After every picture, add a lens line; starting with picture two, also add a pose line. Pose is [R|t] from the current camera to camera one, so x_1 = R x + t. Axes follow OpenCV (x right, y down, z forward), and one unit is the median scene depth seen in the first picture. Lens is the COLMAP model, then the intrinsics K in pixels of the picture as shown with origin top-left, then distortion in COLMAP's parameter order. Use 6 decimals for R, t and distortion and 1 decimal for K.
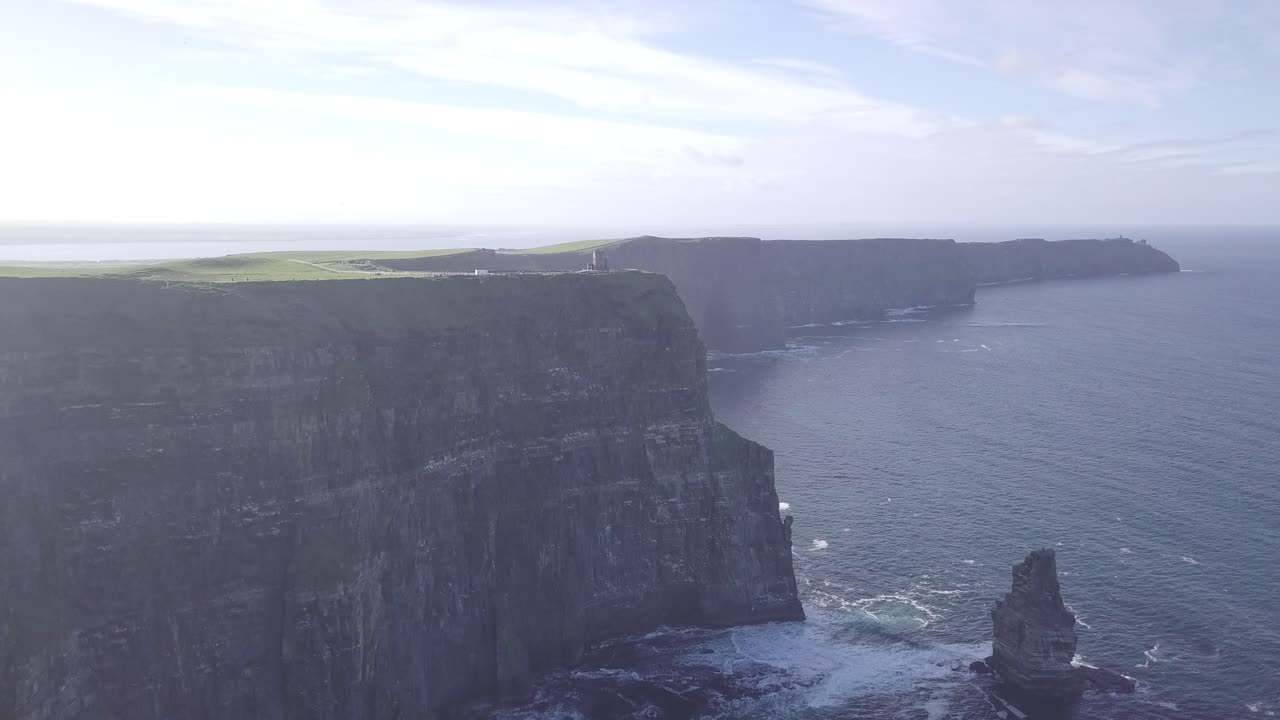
lens RADIAL K [[972.7, 0, 640.0], [0, 972.7, 360.0], [0, 0, 1]] dist [0.010813, 0.003748]
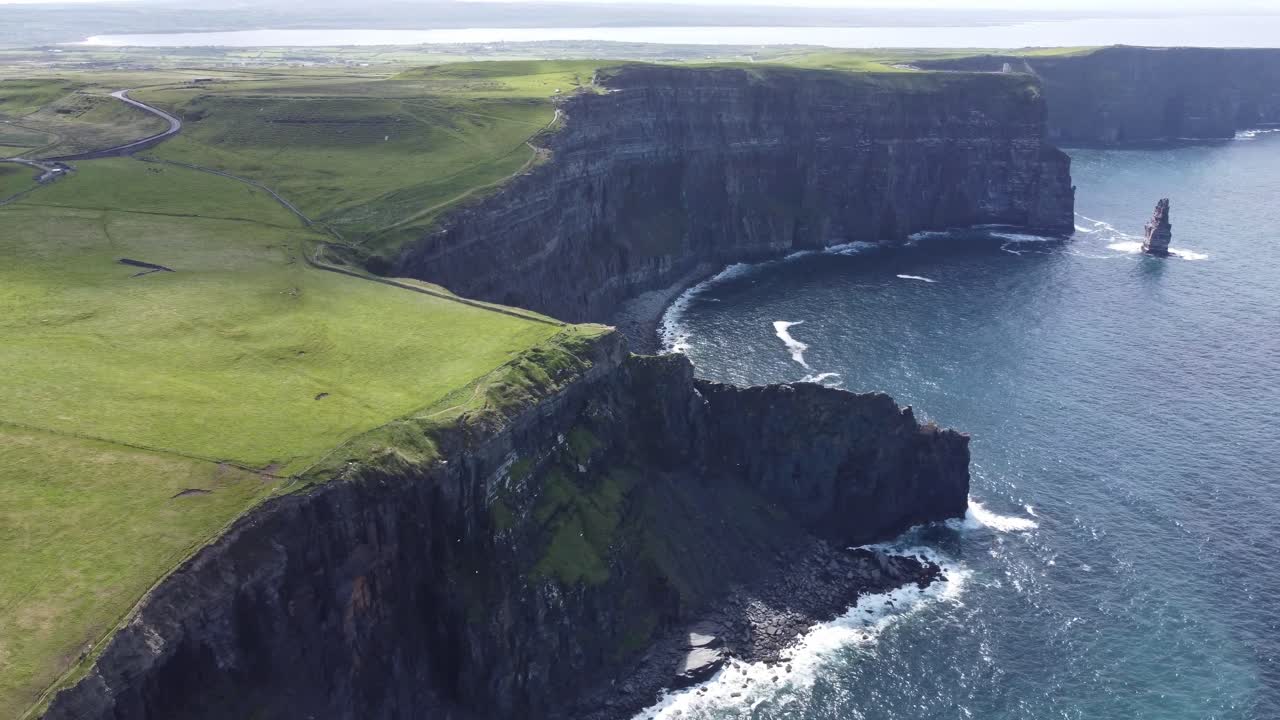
lens RADIAL K [[1012.7, 0, 640.0], [0, 1012.7, 360.0], [0, 0, 1]] dist [0.010703, 0.005890]
pose [[0.860167, 0.177014, -0.478309, 0.515649], [-0.079679, 0.972962, 0.216786, 0.128641], [0.503750, -0.148361, 0.851014, -1.706354]]
